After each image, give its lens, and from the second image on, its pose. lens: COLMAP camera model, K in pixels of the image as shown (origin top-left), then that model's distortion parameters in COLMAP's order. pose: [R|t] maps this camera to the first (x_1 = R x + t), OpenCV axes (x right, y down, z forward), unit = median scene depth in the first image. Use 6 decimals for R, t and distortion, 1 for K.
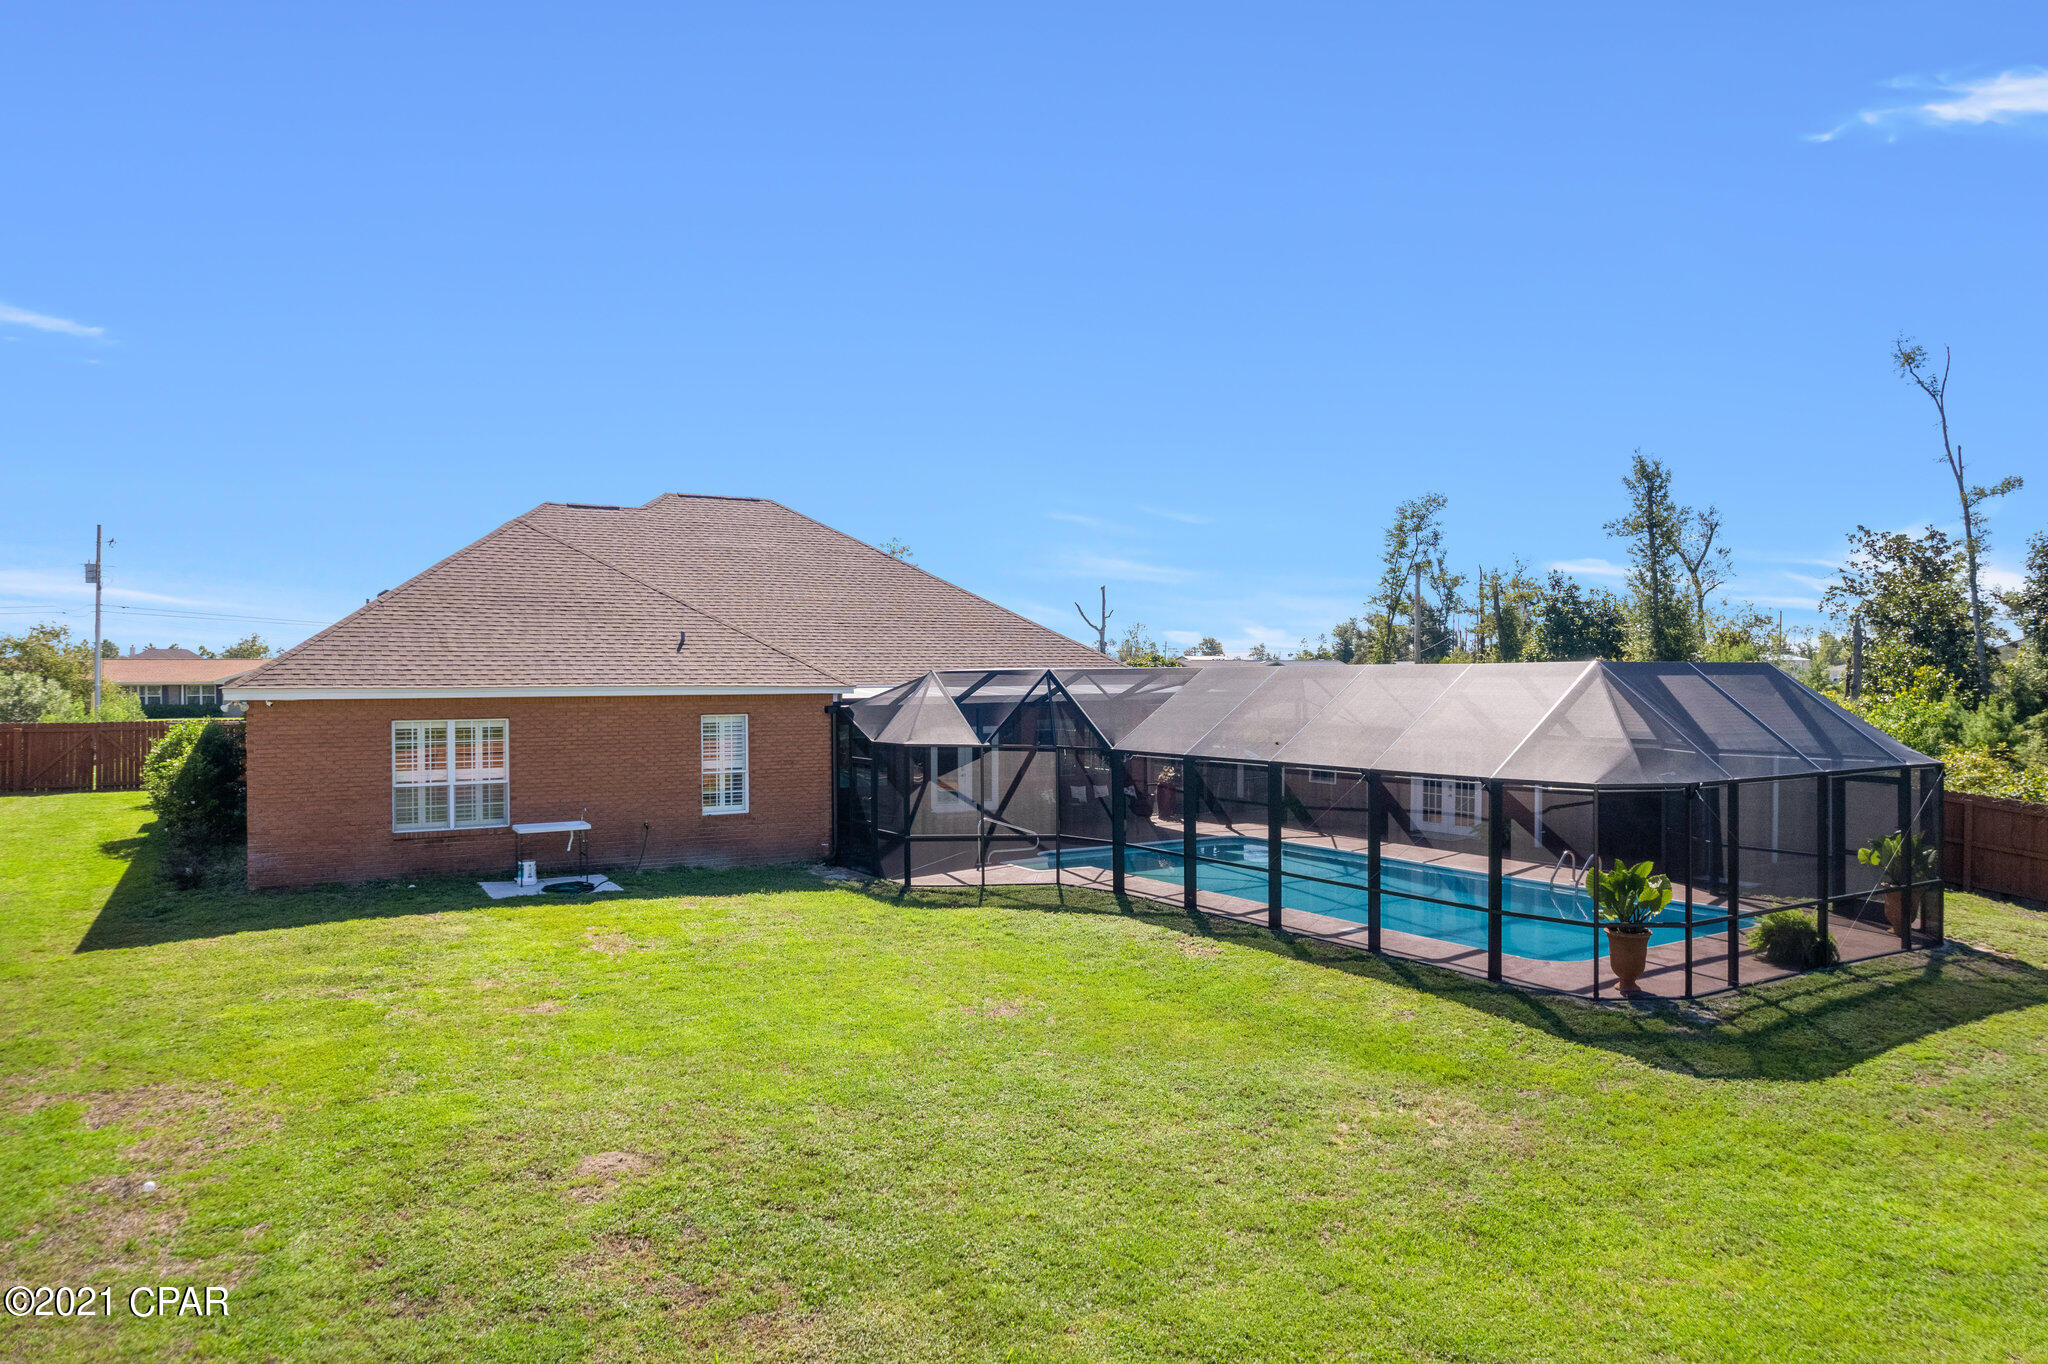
lens RADIAL K [[1250.3, 0, 1024.0], [0, 1250.3, 682.0], [0, 0, 1]] dist [-0.000407, 0.000136]
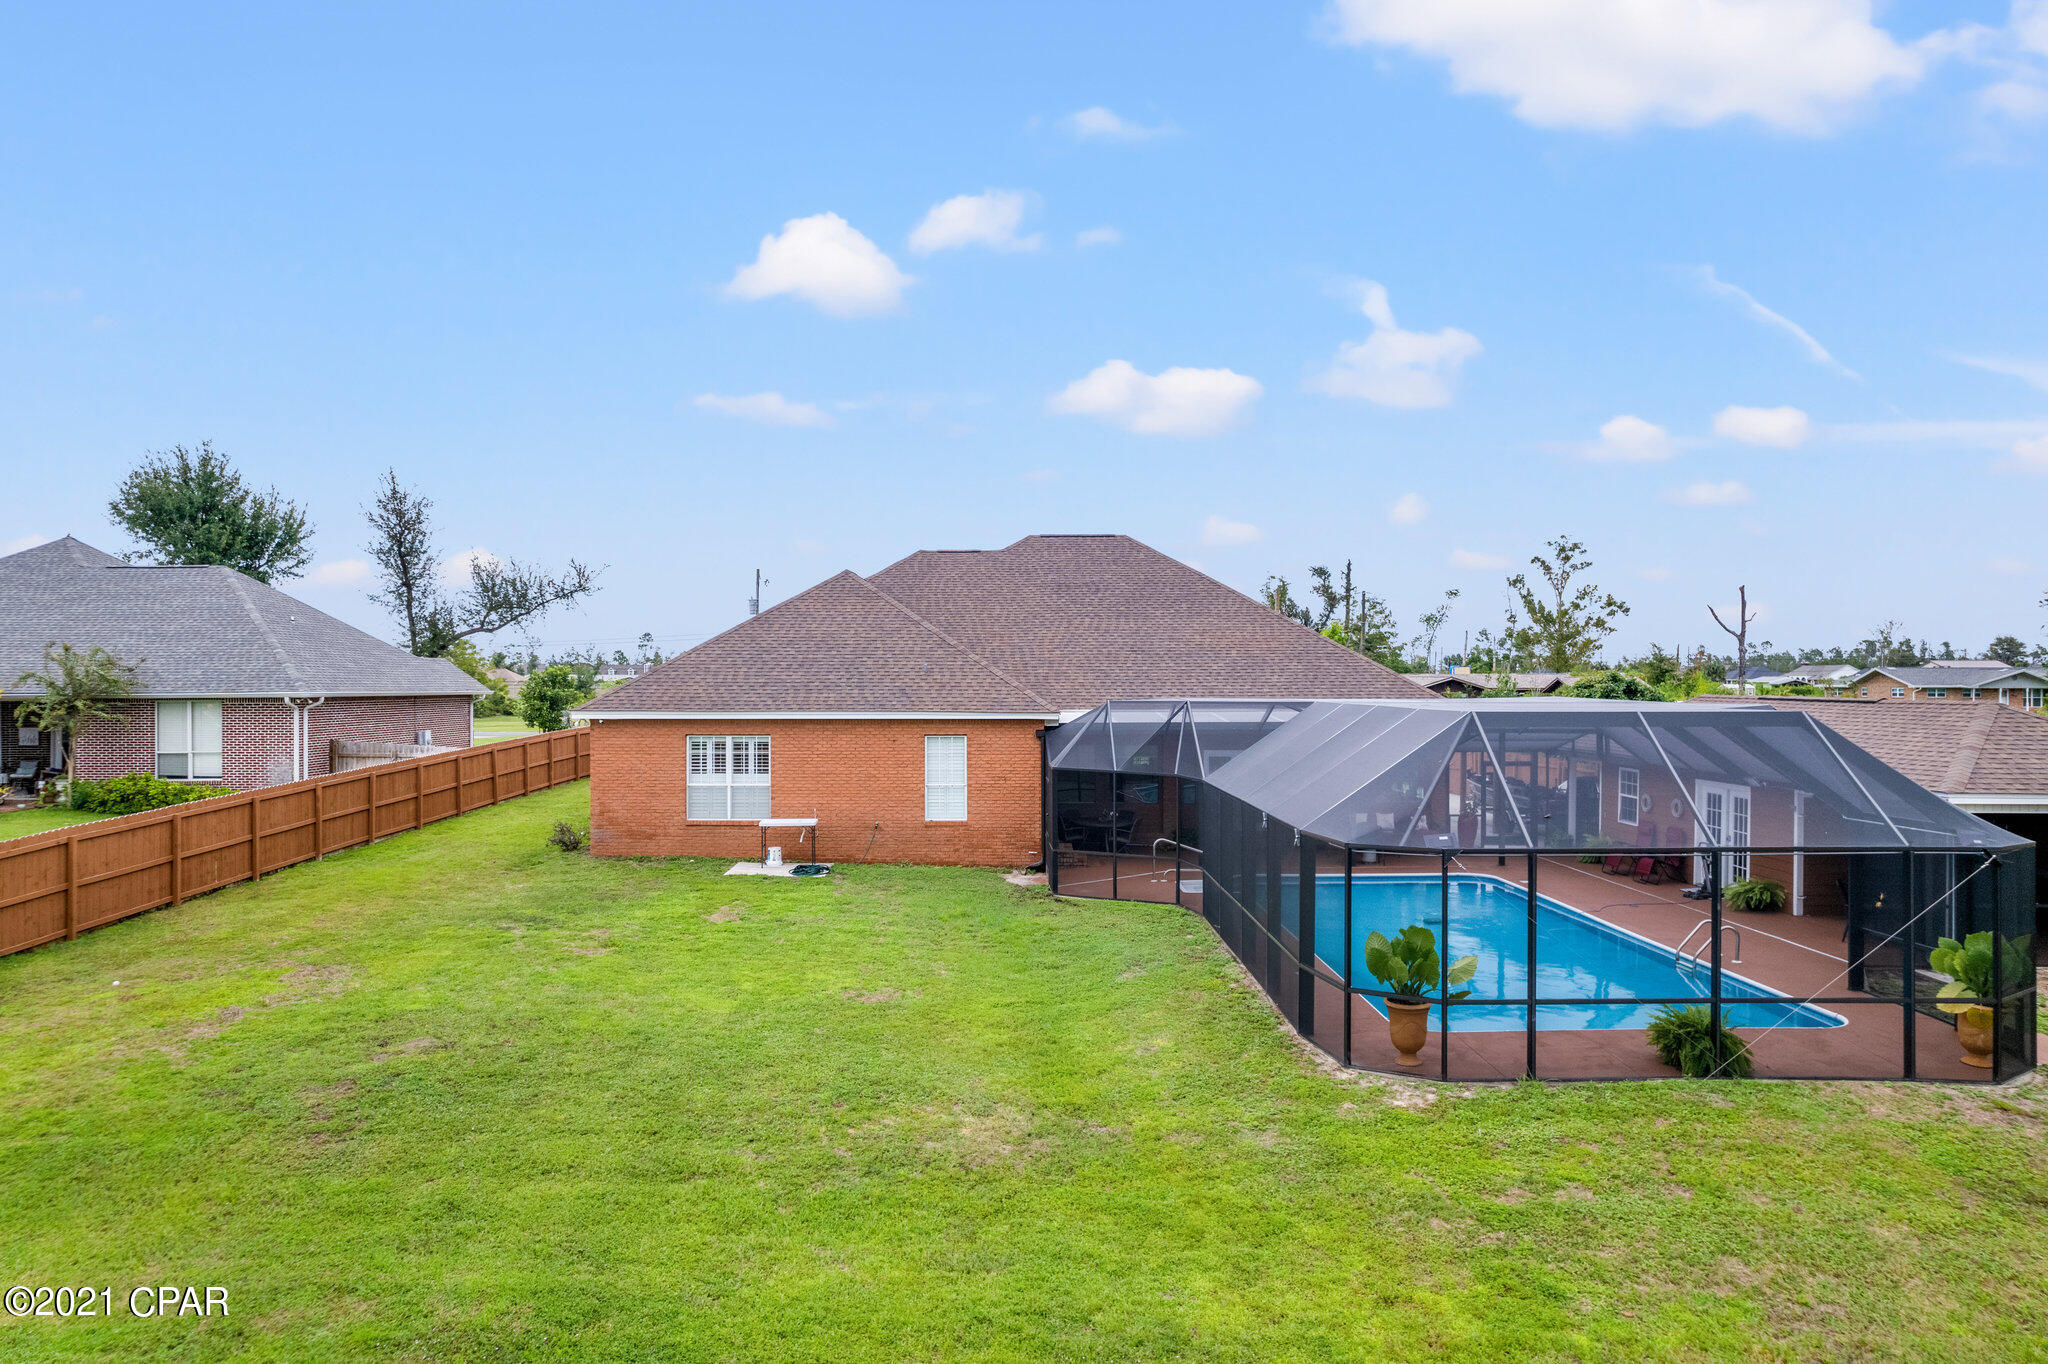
lens RADIAL K [[1250.3, 0, 1024.0], [0, 1250.3, 682.0], [0, 0, 1]] dist [-0.000407, 0.000136]
pose [[0.850592, -0.003045, -0.525818, 0.489547], [-0.000941, 0.999973, -0.007312, -0.016595], [0.525826, 0.006714, 0.850566, 0.049331]]
